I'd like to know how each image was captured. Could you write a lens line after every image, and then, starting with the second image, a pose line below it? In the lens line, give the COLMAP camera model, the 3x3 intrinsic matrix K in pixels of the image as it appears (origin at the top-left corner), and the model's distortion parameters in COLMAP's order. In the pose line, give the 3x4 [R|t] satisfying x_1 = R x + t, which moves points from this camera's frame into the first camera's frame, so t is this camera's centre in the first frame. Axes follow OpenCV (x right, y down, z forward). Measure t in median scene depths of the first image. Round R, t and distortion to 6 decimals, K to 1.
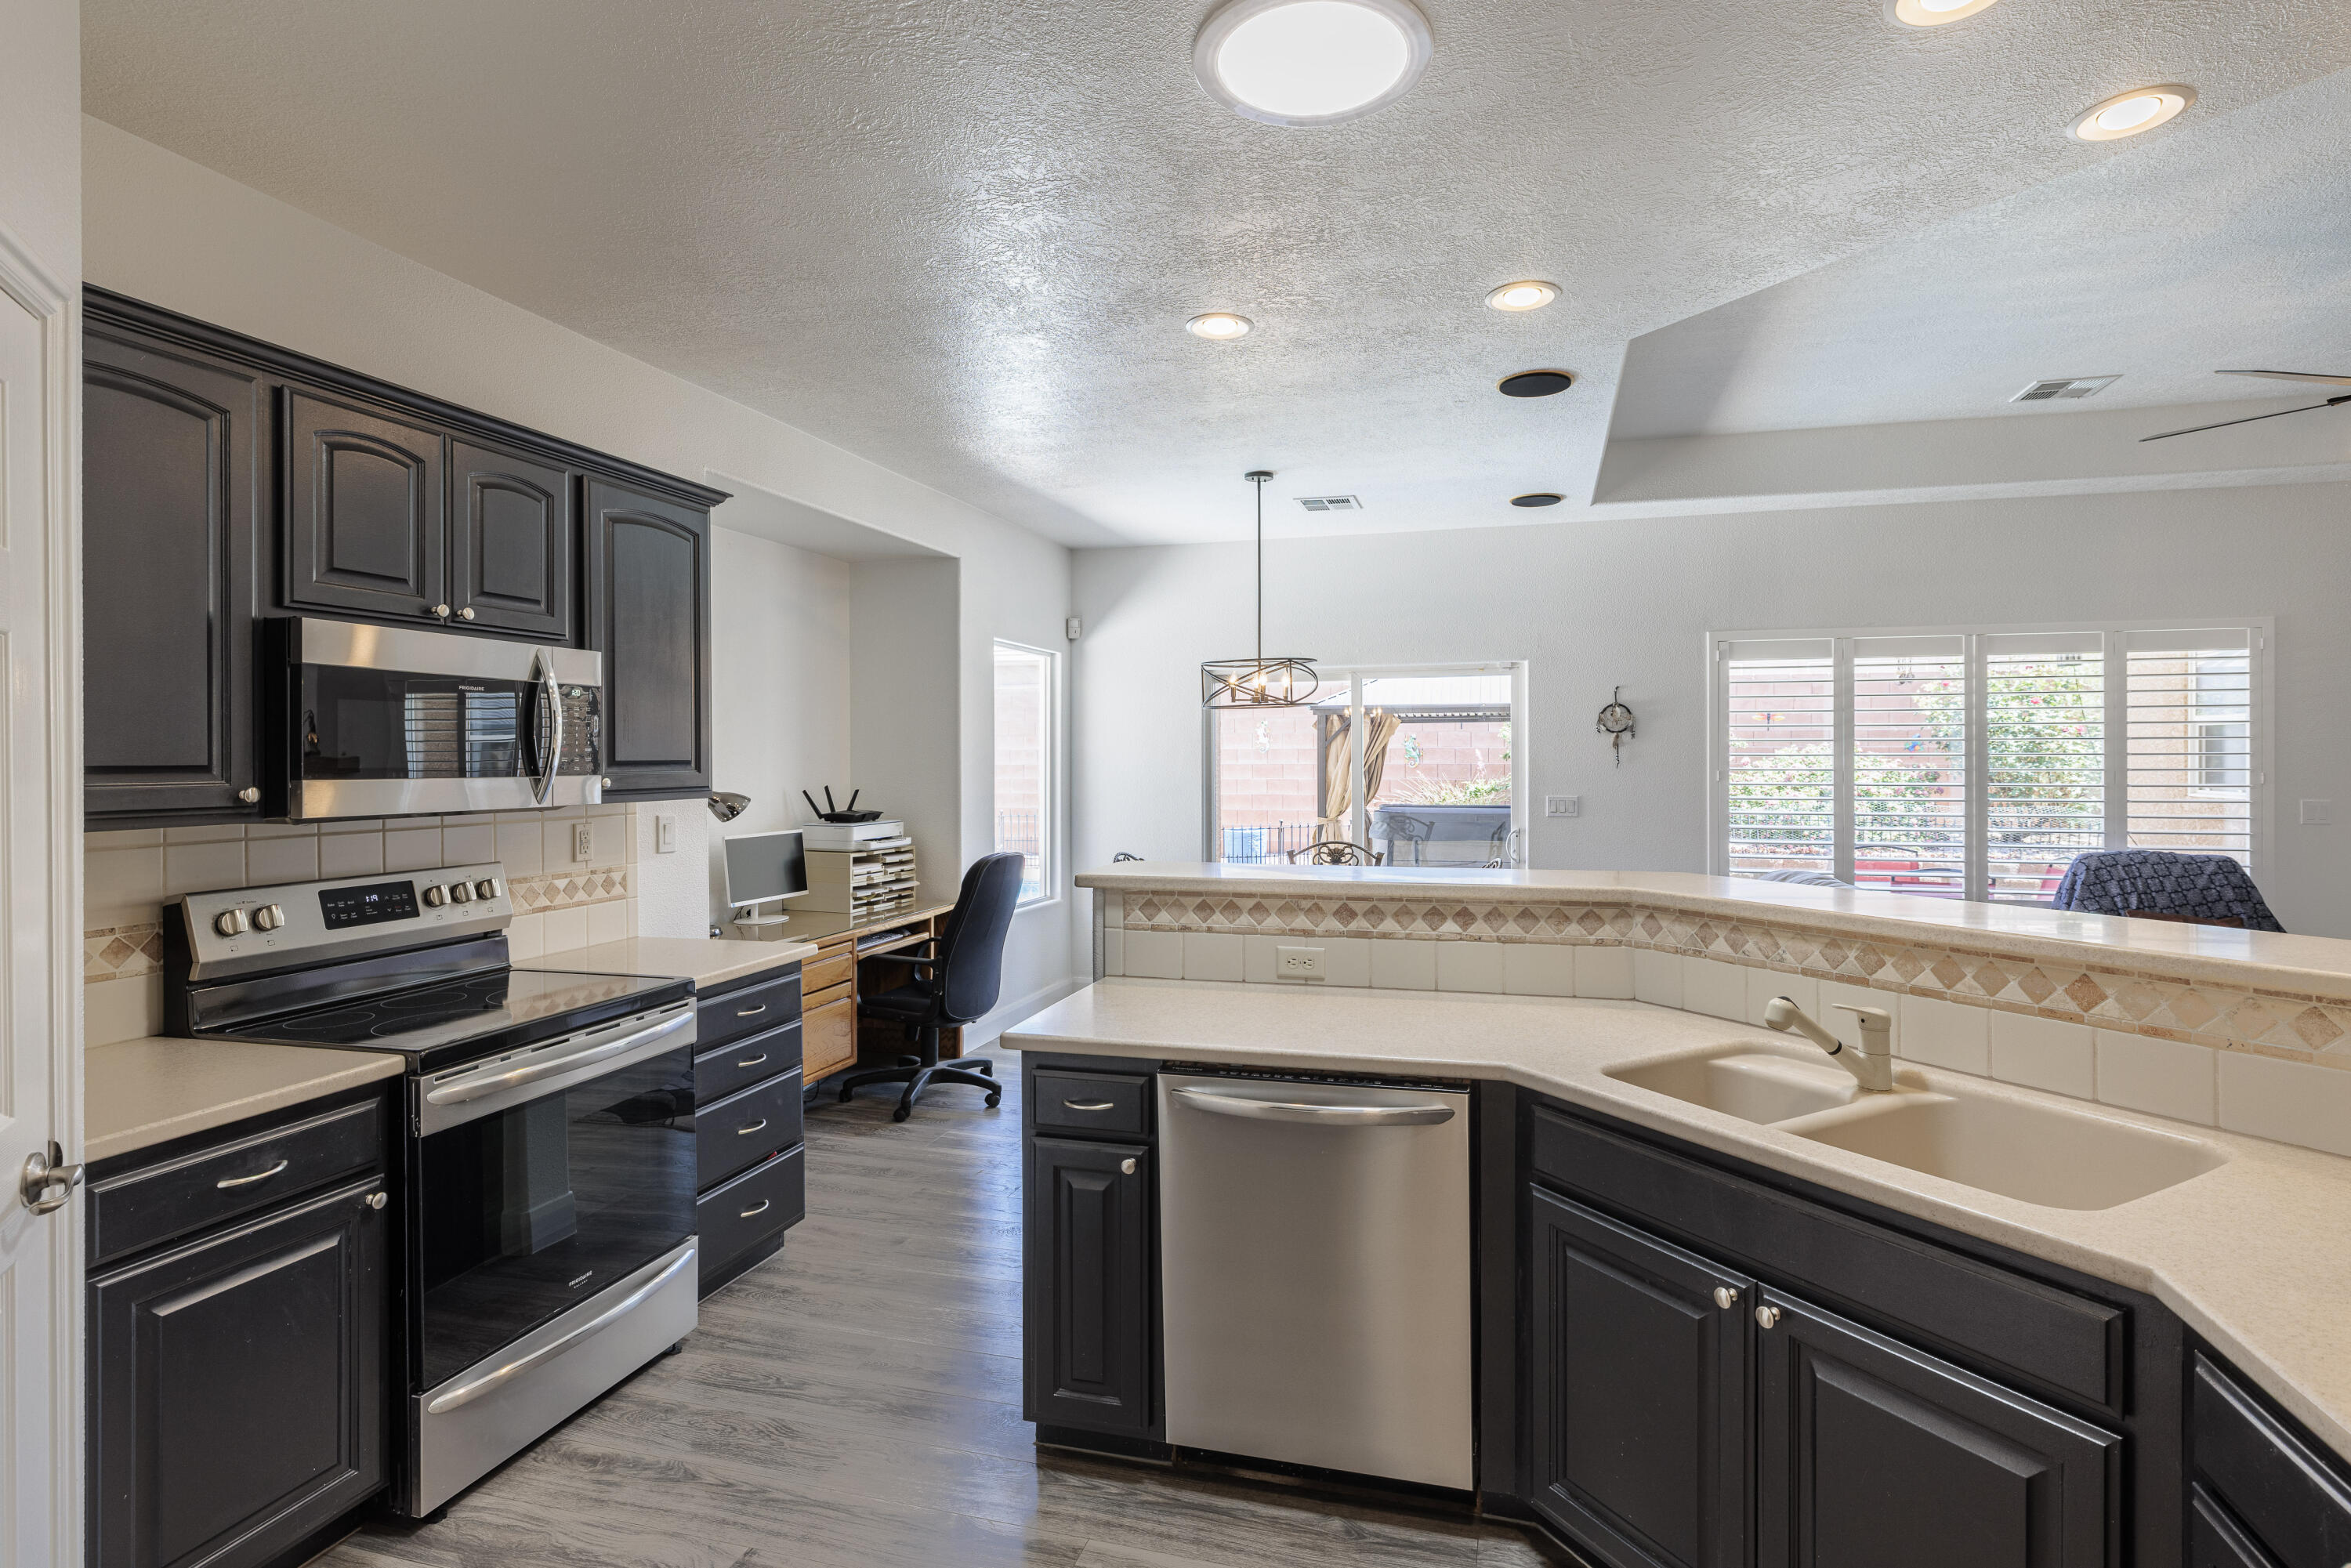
lens RADIAL K [[1189.6, 0, 1144.1], [0, 1189.6, 757.0], [0, 0, 1]] dist [0.003318, 0.001362]
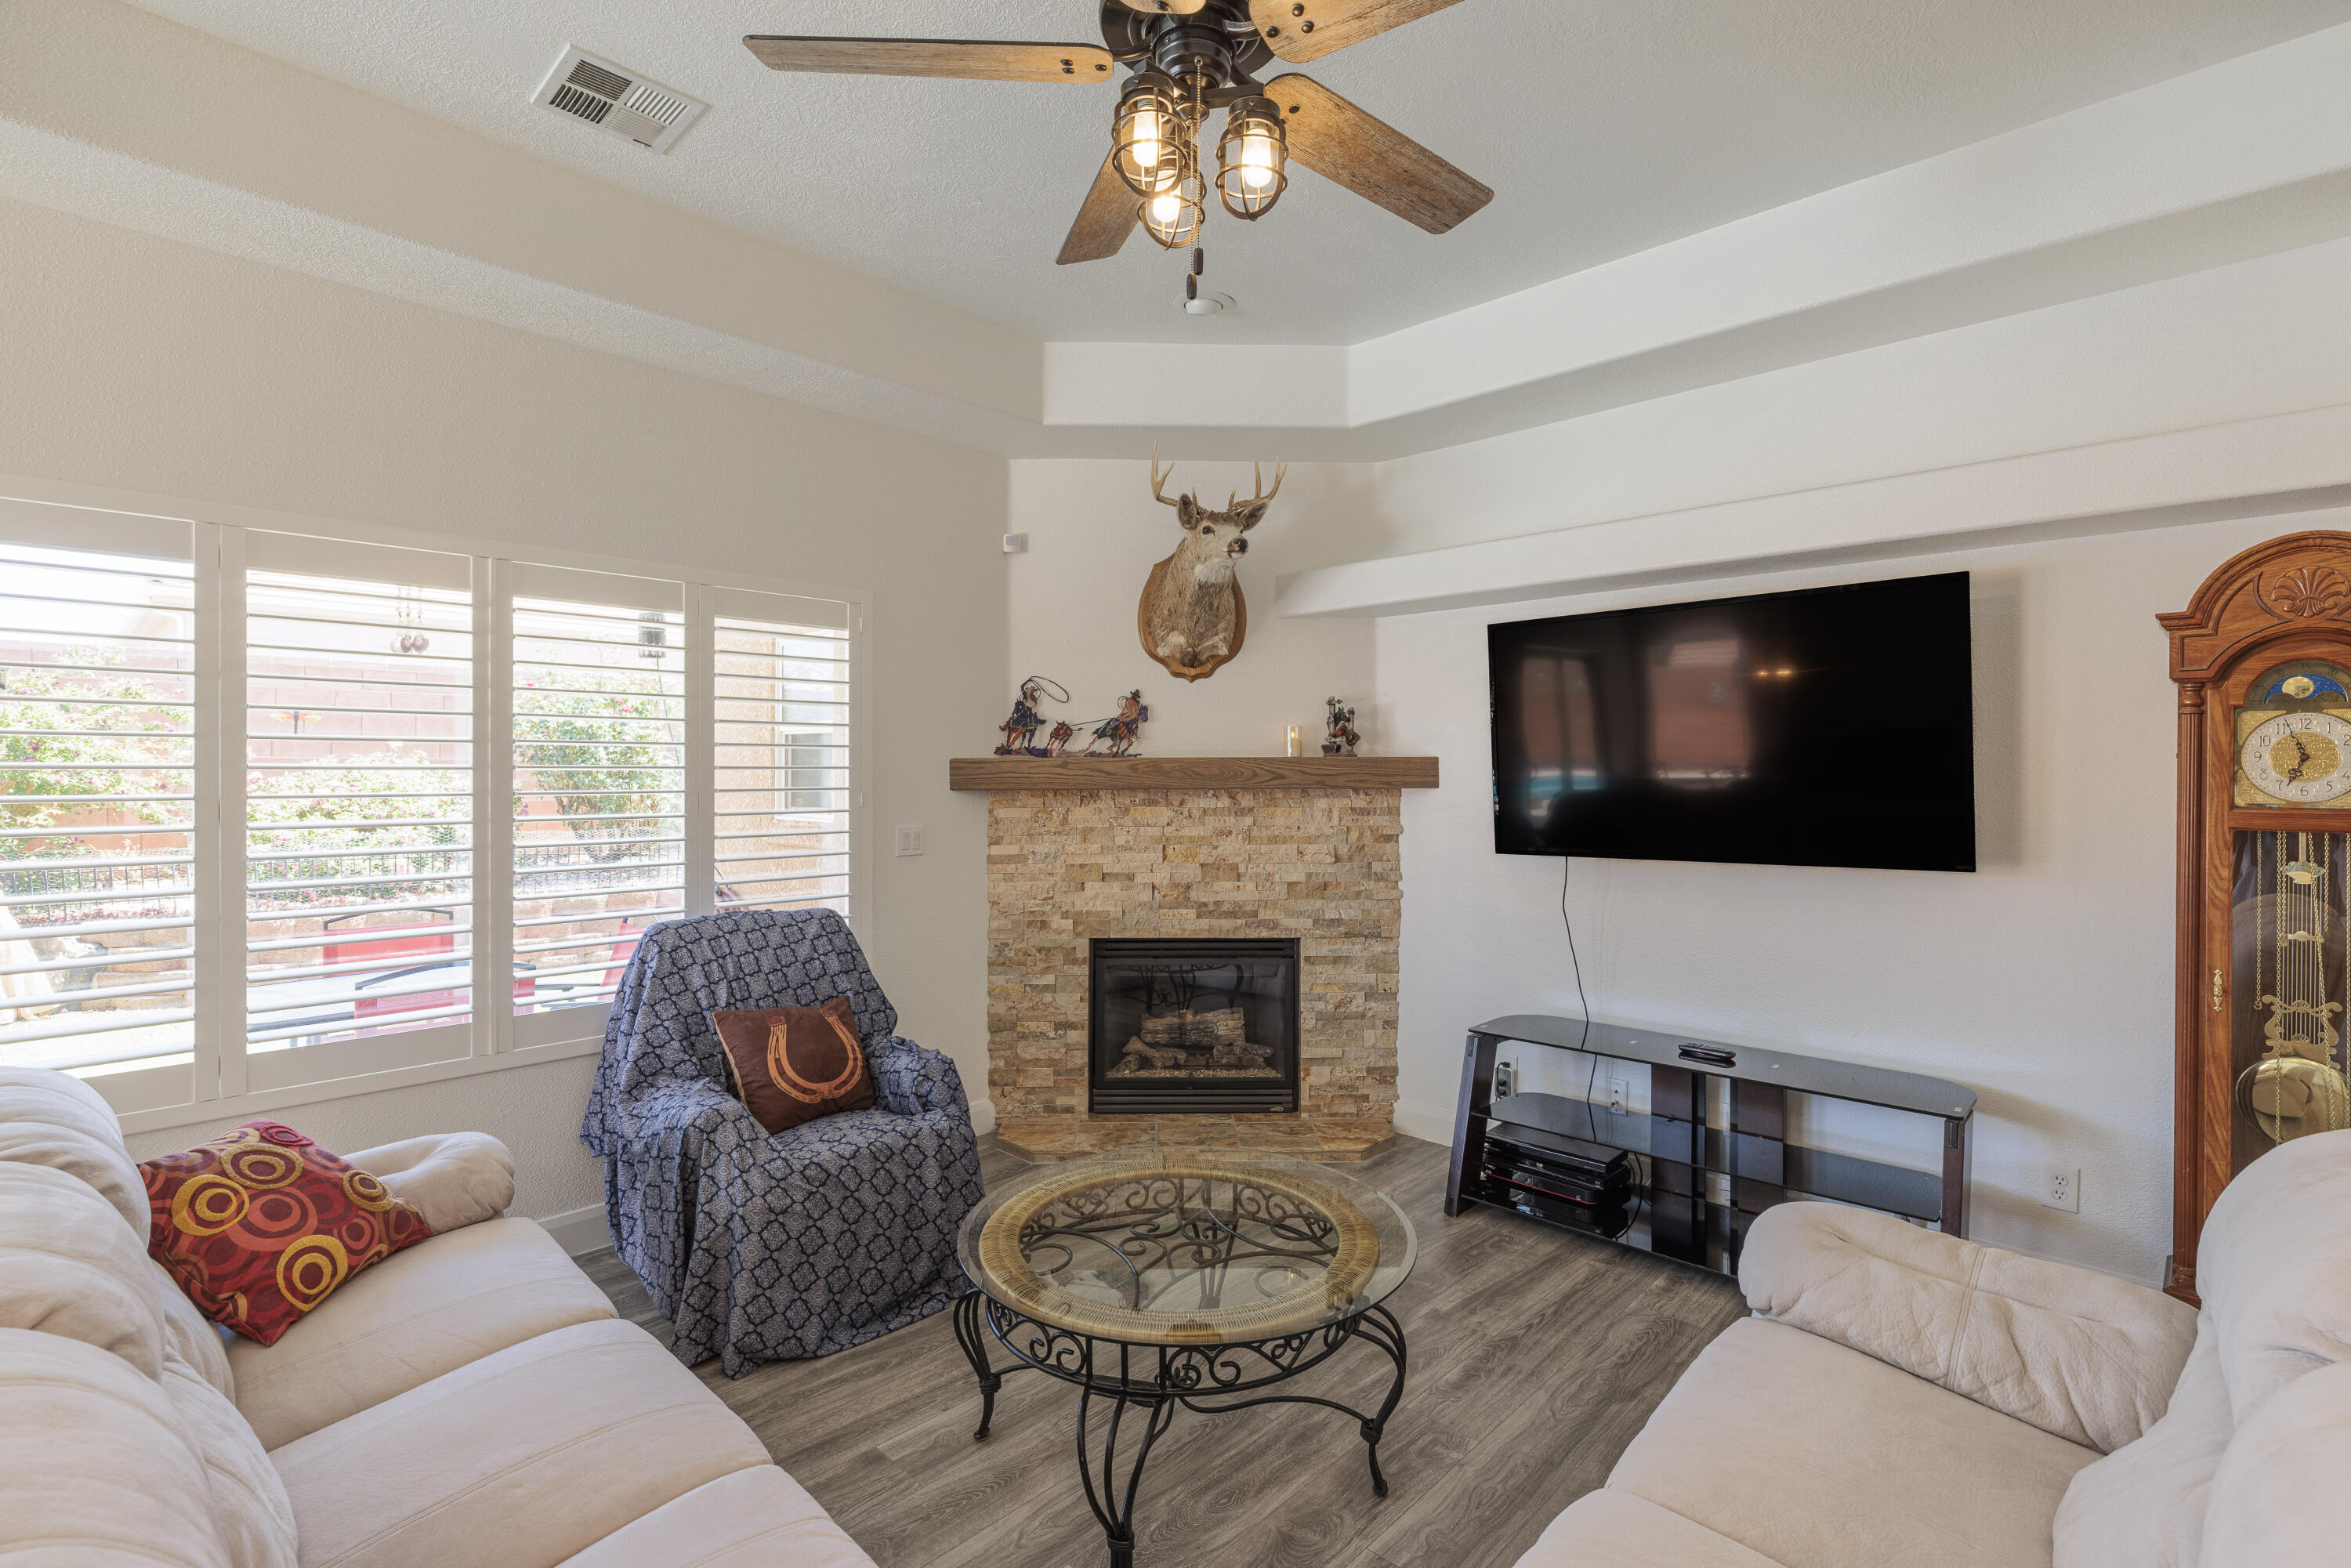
lens RADIAL K [[1101.0, 0, 1213.1], [0, 1101.0, 770.9], [0, 0, 1]] dist [-0.004125, -0.000078]
pose [[0.438812, 0.002625, 0.898575, 0.433376], [-0.001566, 0.999996, -0.002157, 0.000341], [-0.898578, -0.000460, 0.438814, 0.527971]]
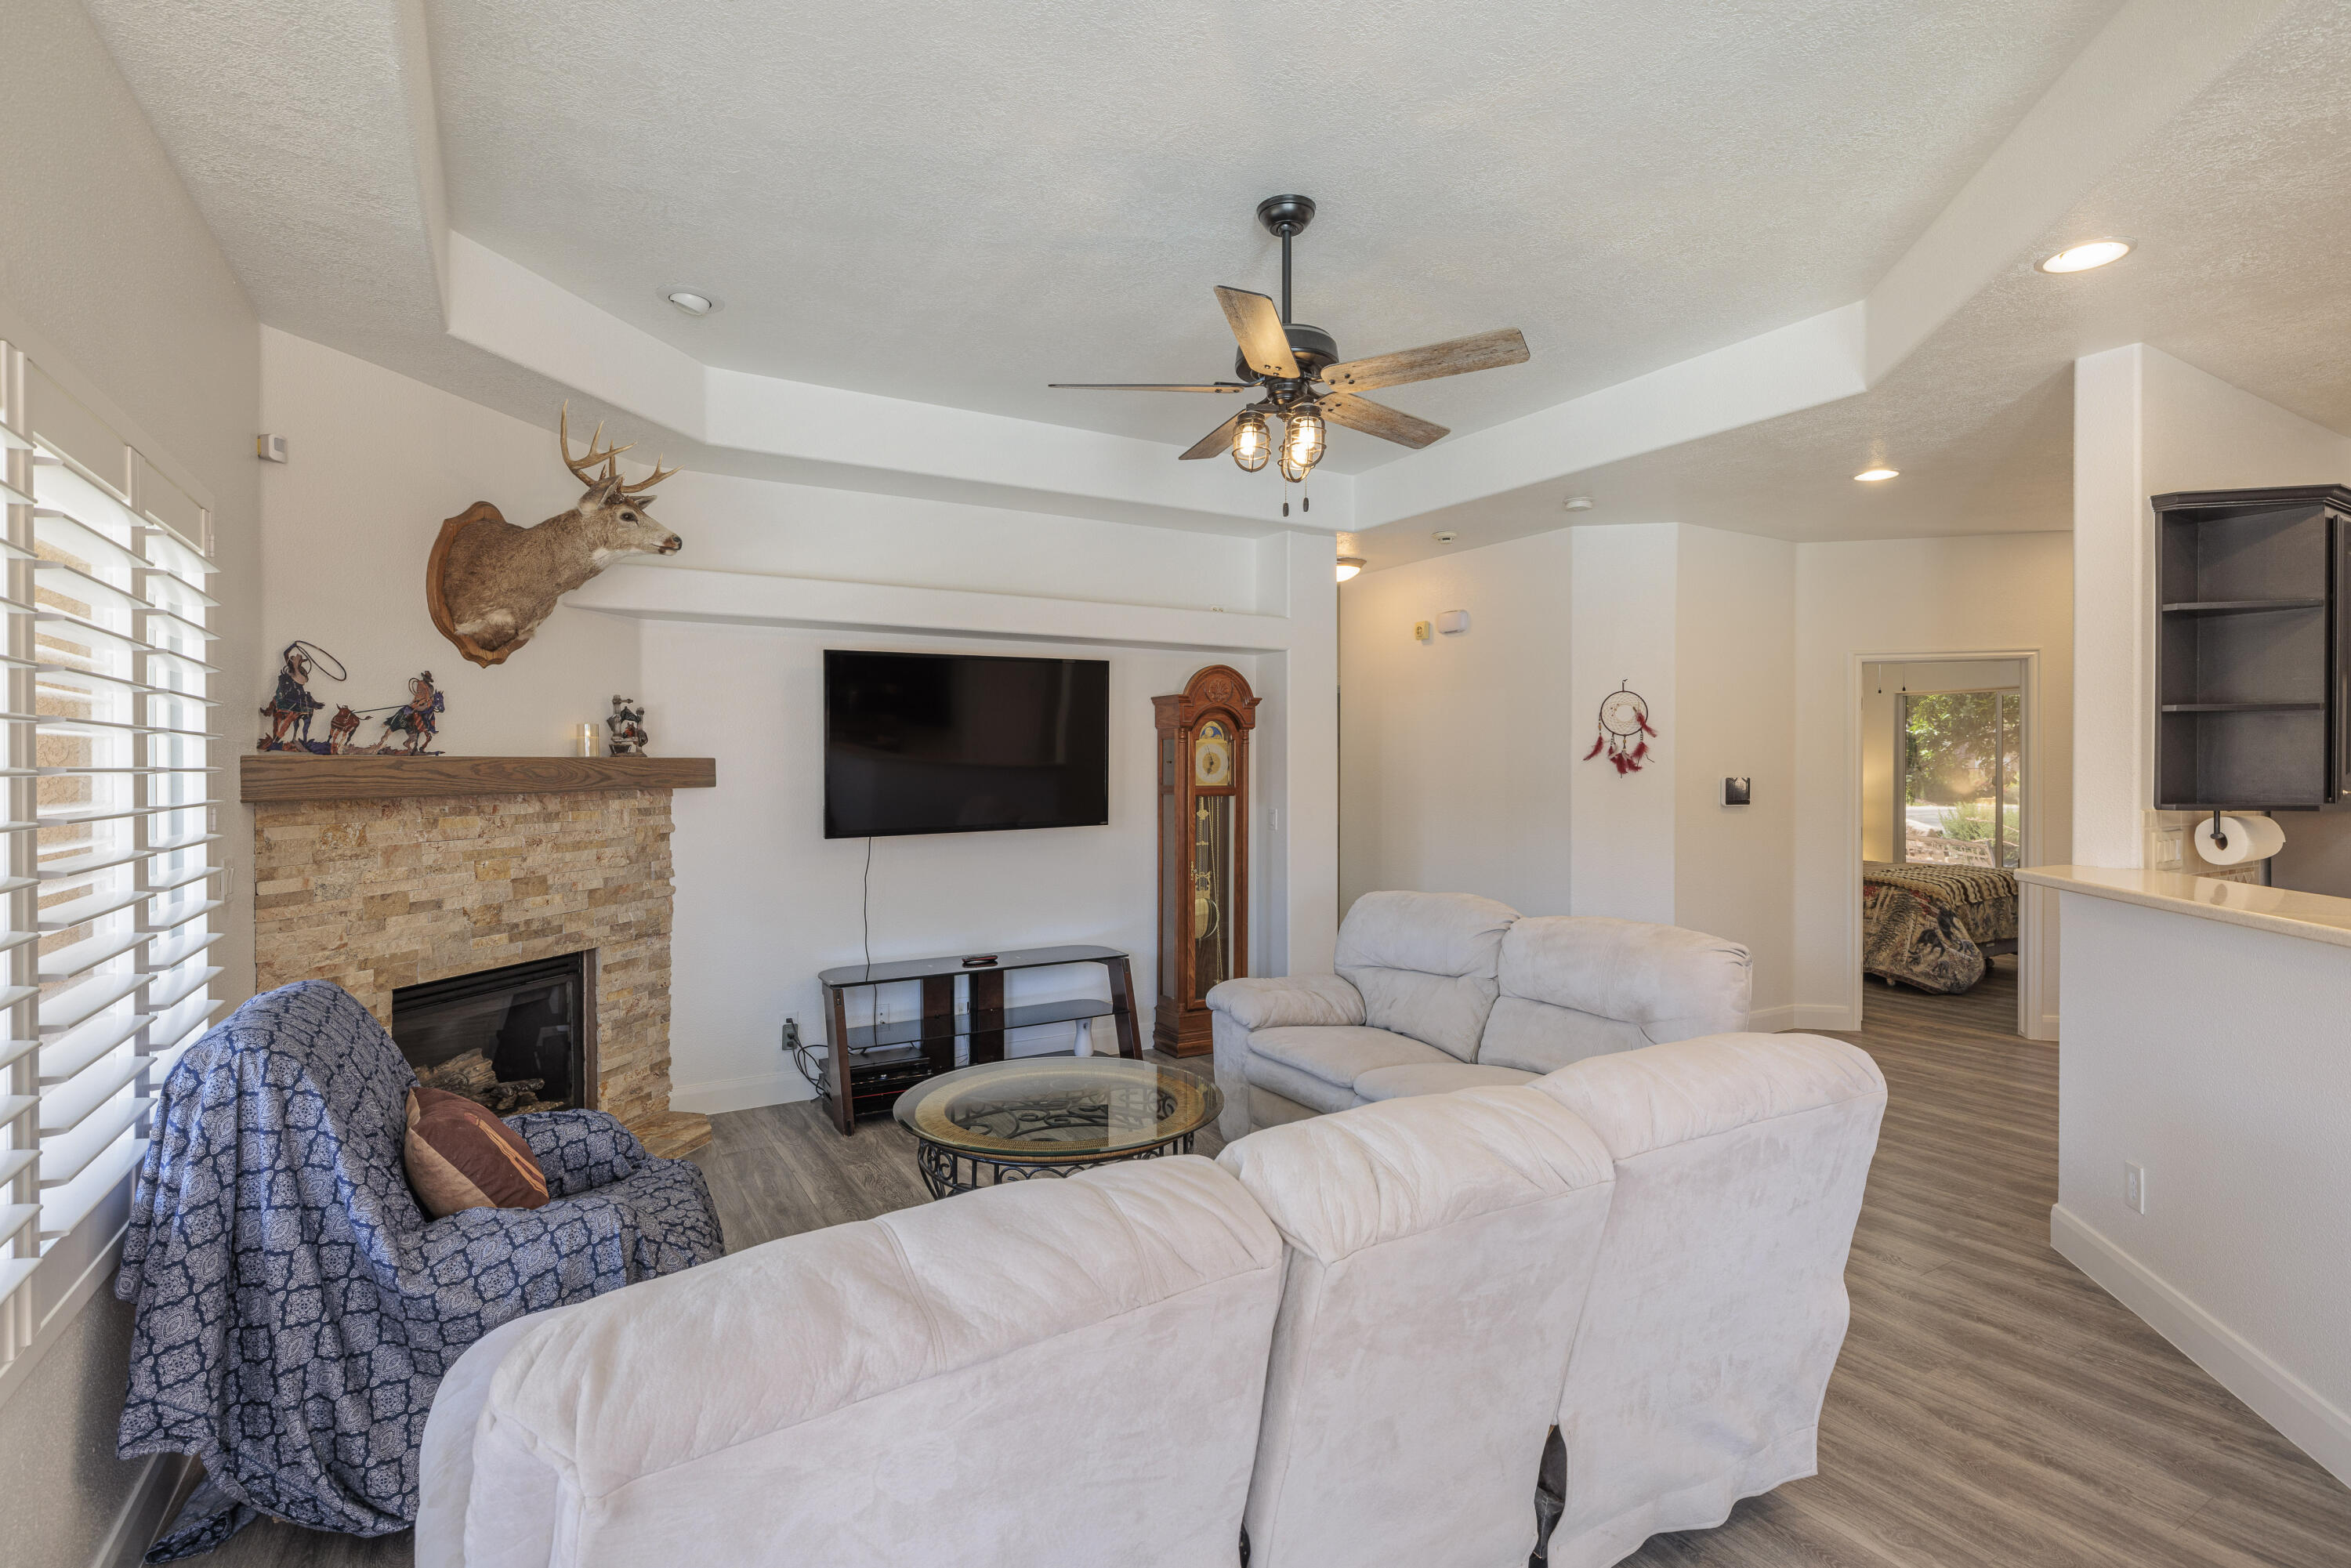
lens RADIAL K [[1120.2, 0, 1175.5], [0, 1120.2, 784.0], [0, 0, 1]] dist [0.004921, 0.000887]
pose [[-0.743276, -0.006357, 0.668954, 0.360910], [0.003301, 0.999908, 0.013169, -0.002027], [-0.668976, 0.011996, -0.743187, 1.175303]]
